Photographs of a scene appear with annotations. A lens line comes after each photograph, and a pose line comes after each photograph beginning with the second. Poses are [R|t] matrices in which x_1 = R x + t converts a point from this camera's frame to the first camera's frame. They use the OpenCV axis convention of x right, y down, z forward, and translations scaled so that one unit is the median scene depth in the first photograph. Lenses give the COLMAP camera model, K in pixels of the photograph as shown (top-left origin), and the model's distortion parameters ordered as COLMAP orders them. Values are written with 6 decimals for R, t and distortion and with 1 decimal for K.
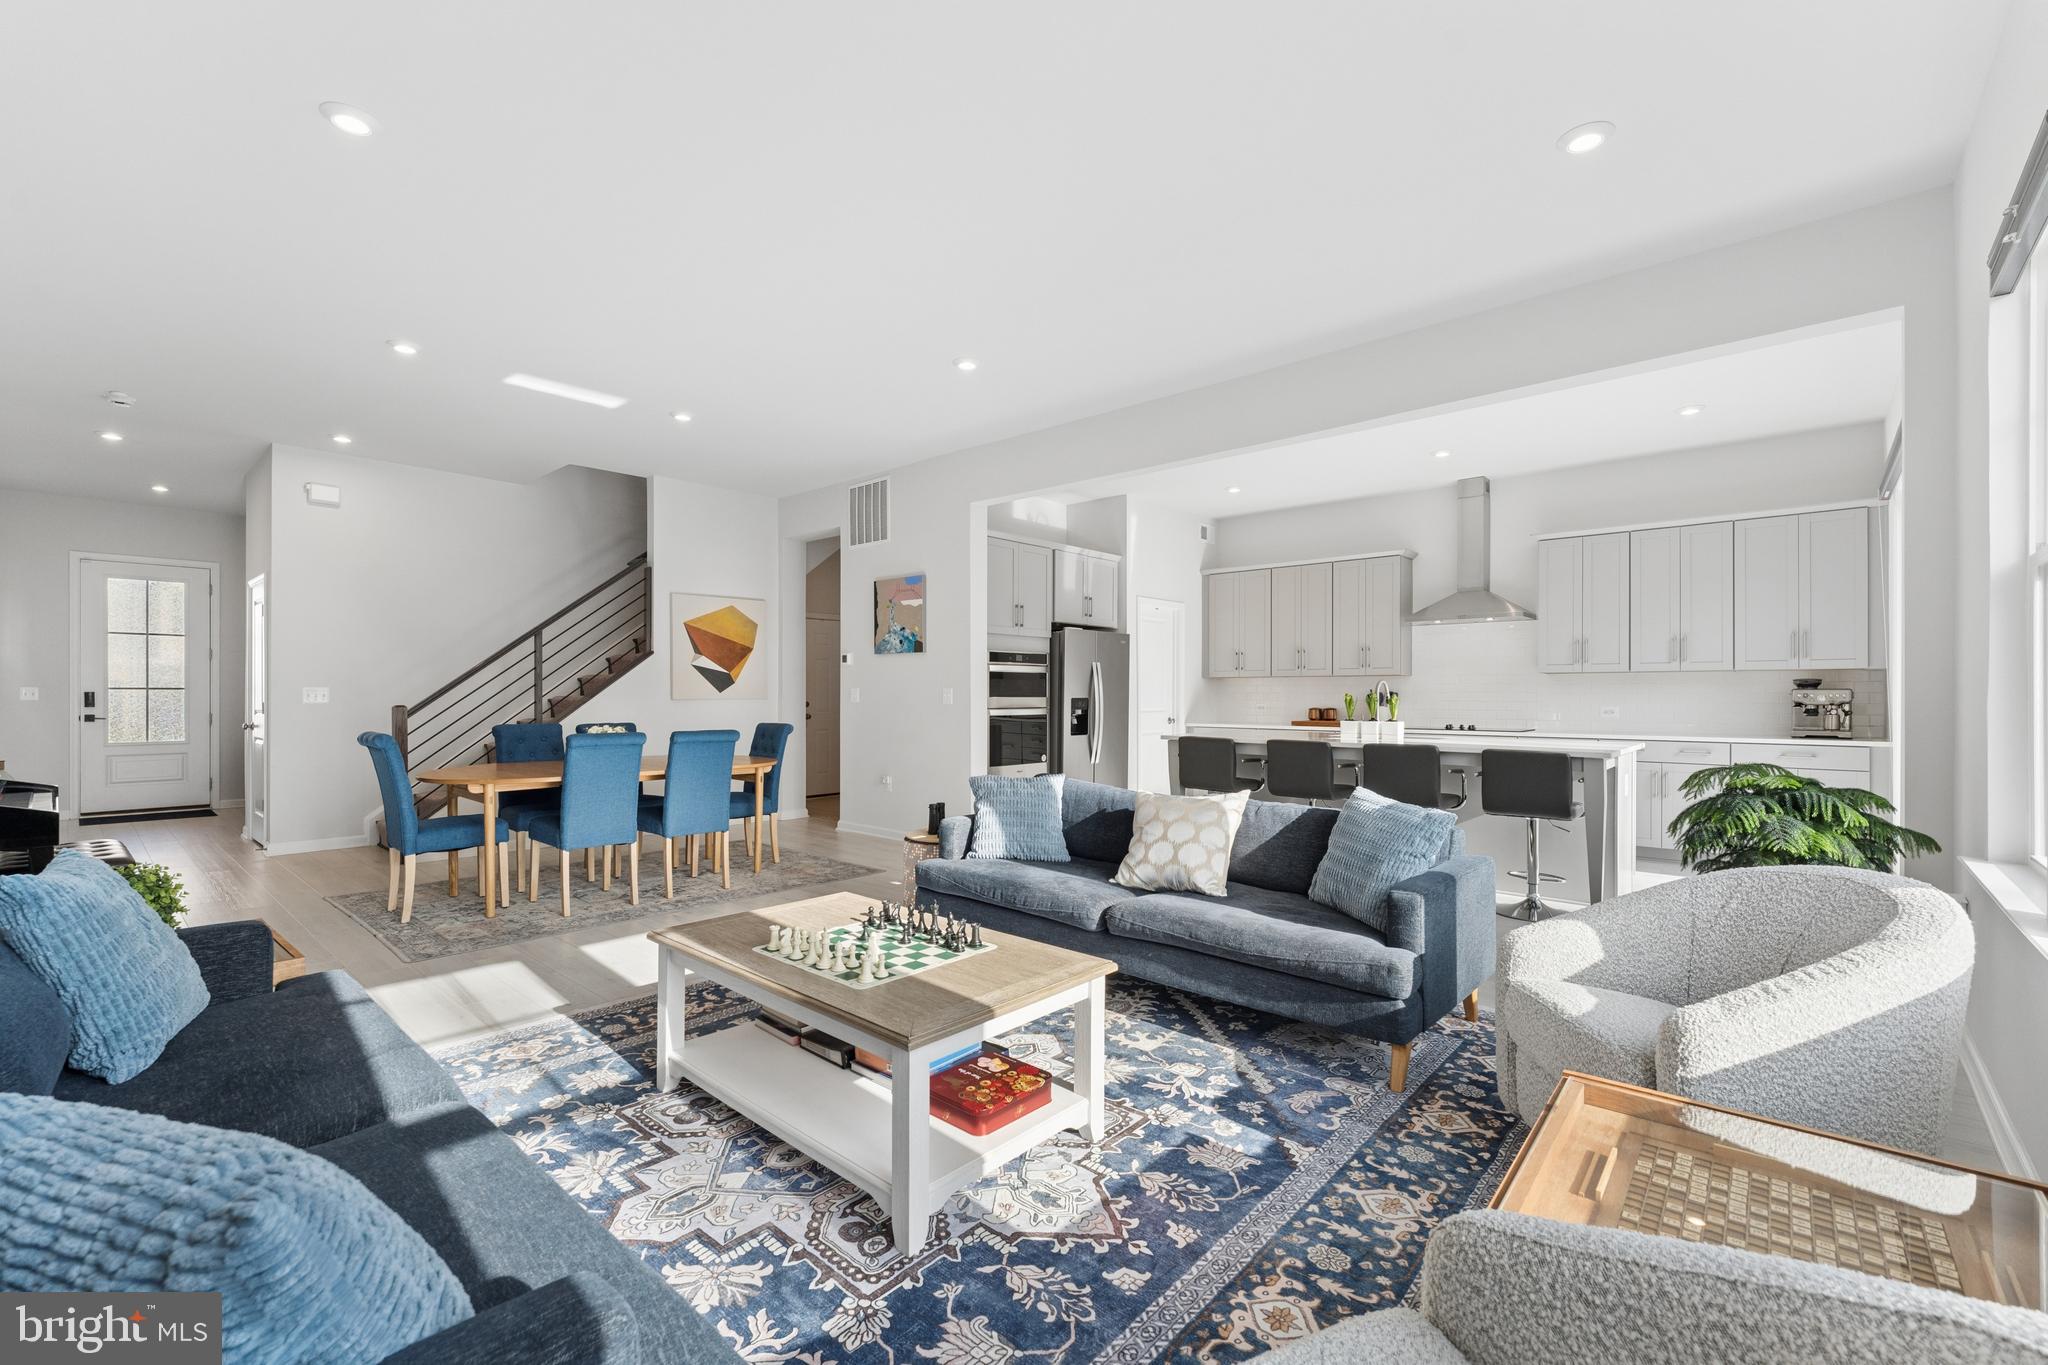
lens RADIAL K [[866.5, 0, 1019.6], [0, 866.5, 689.1], [0, 0, 1]] dist [0.000723, 0.000023]
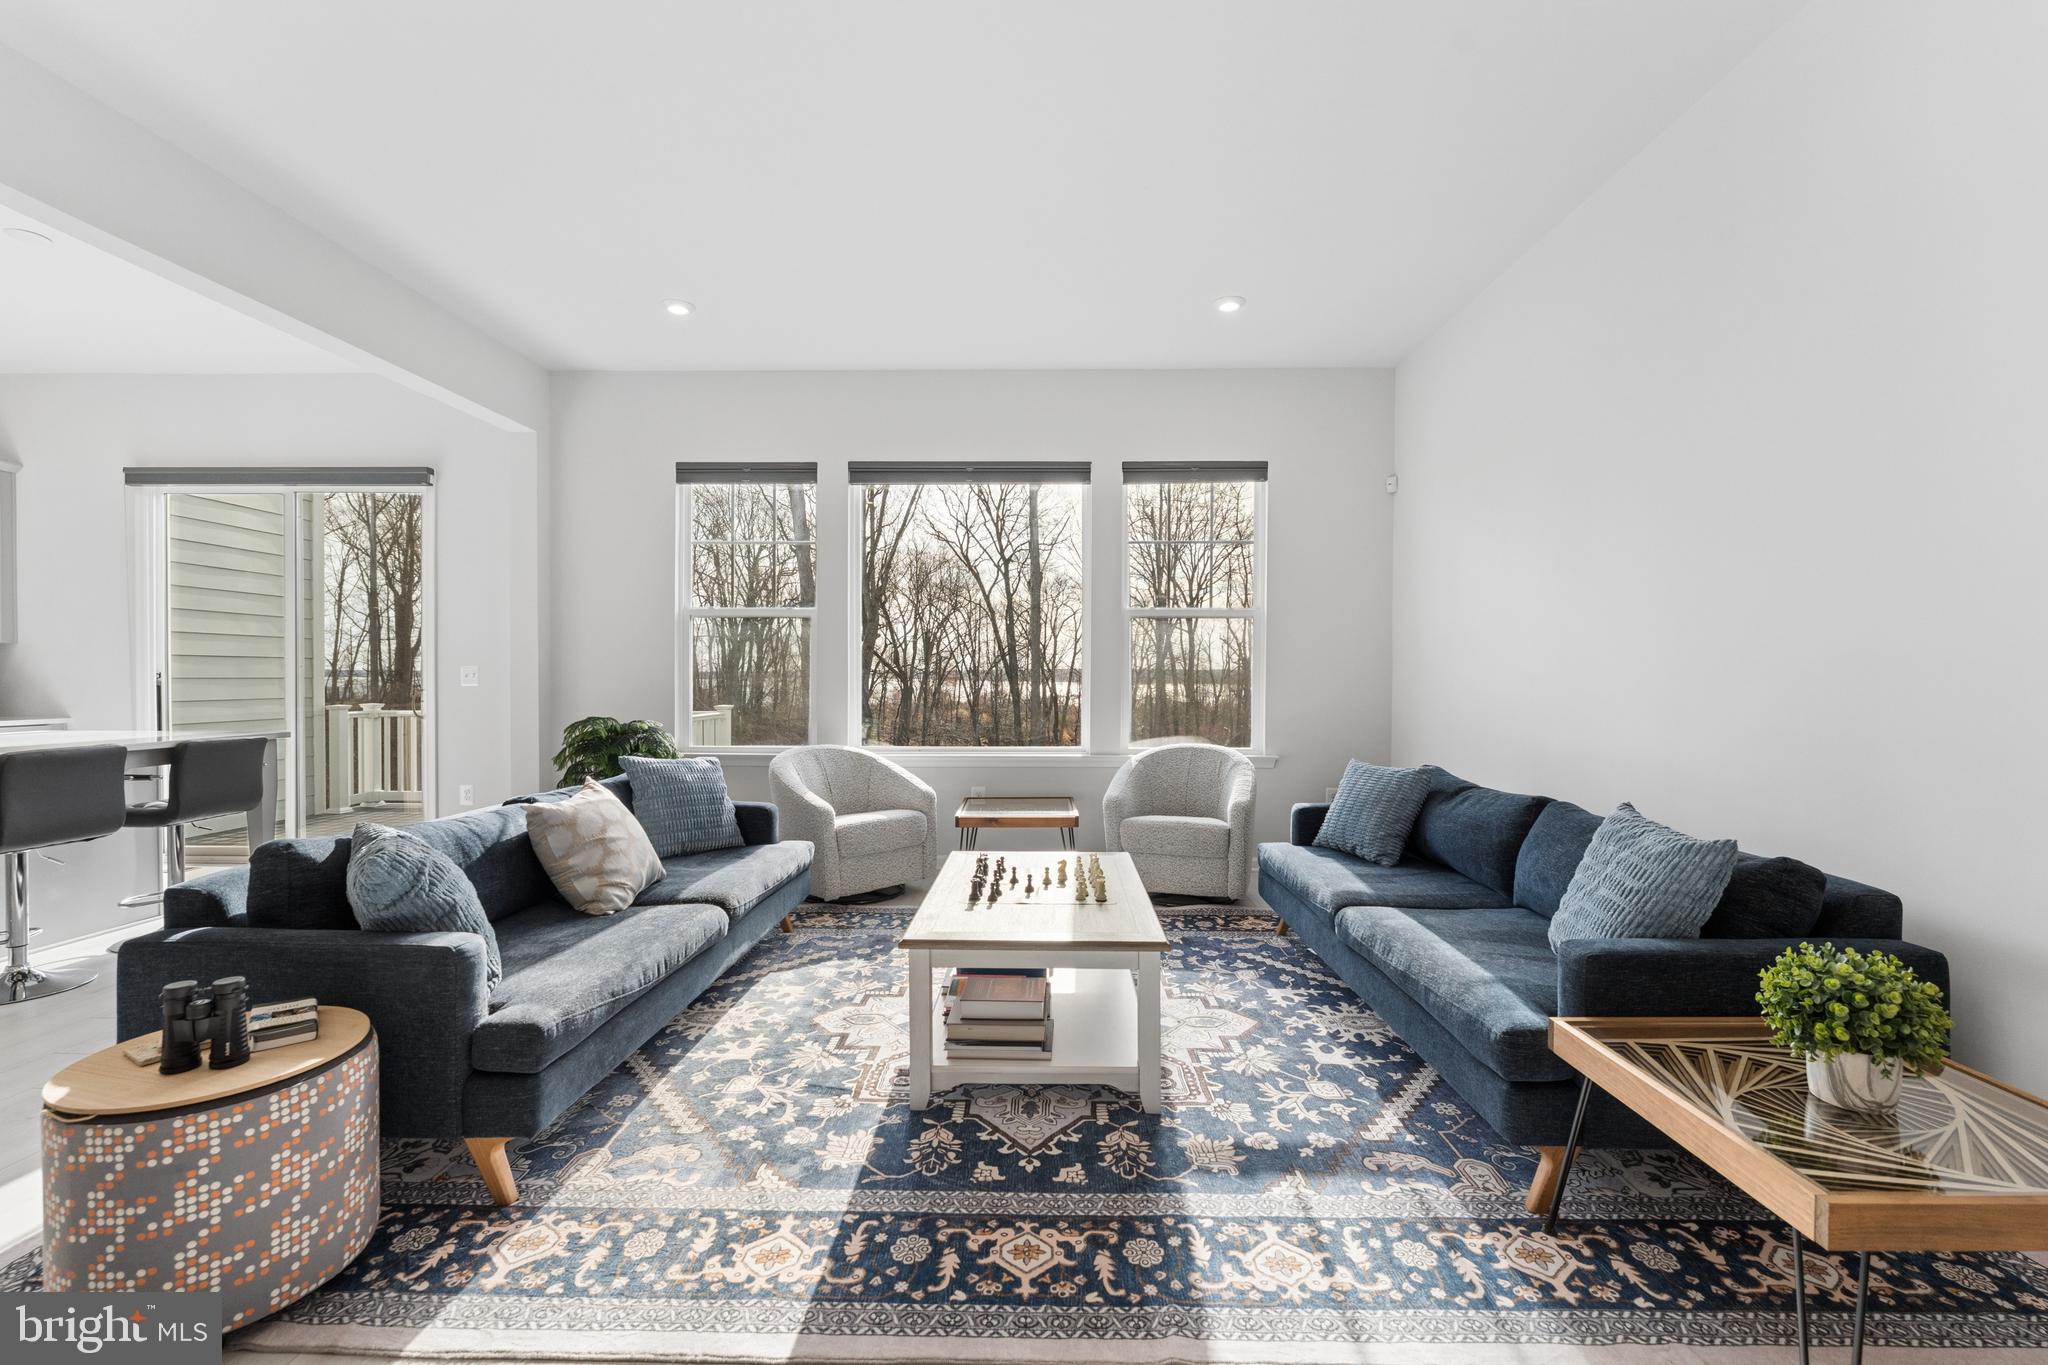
lens RADIAL K [[875.1, 0, 1028.0], [0, 875.1, 686.0], [0, 0, 1]] dist [-0.000995, -0.000159]
pose [[-0.653209, -0.013355, 0.757060, -0.376002], [-0.008395, 0.999911, 0.010395, 0.003151], [-0.757131, 0.000435, -0.653263, 0.632477]]
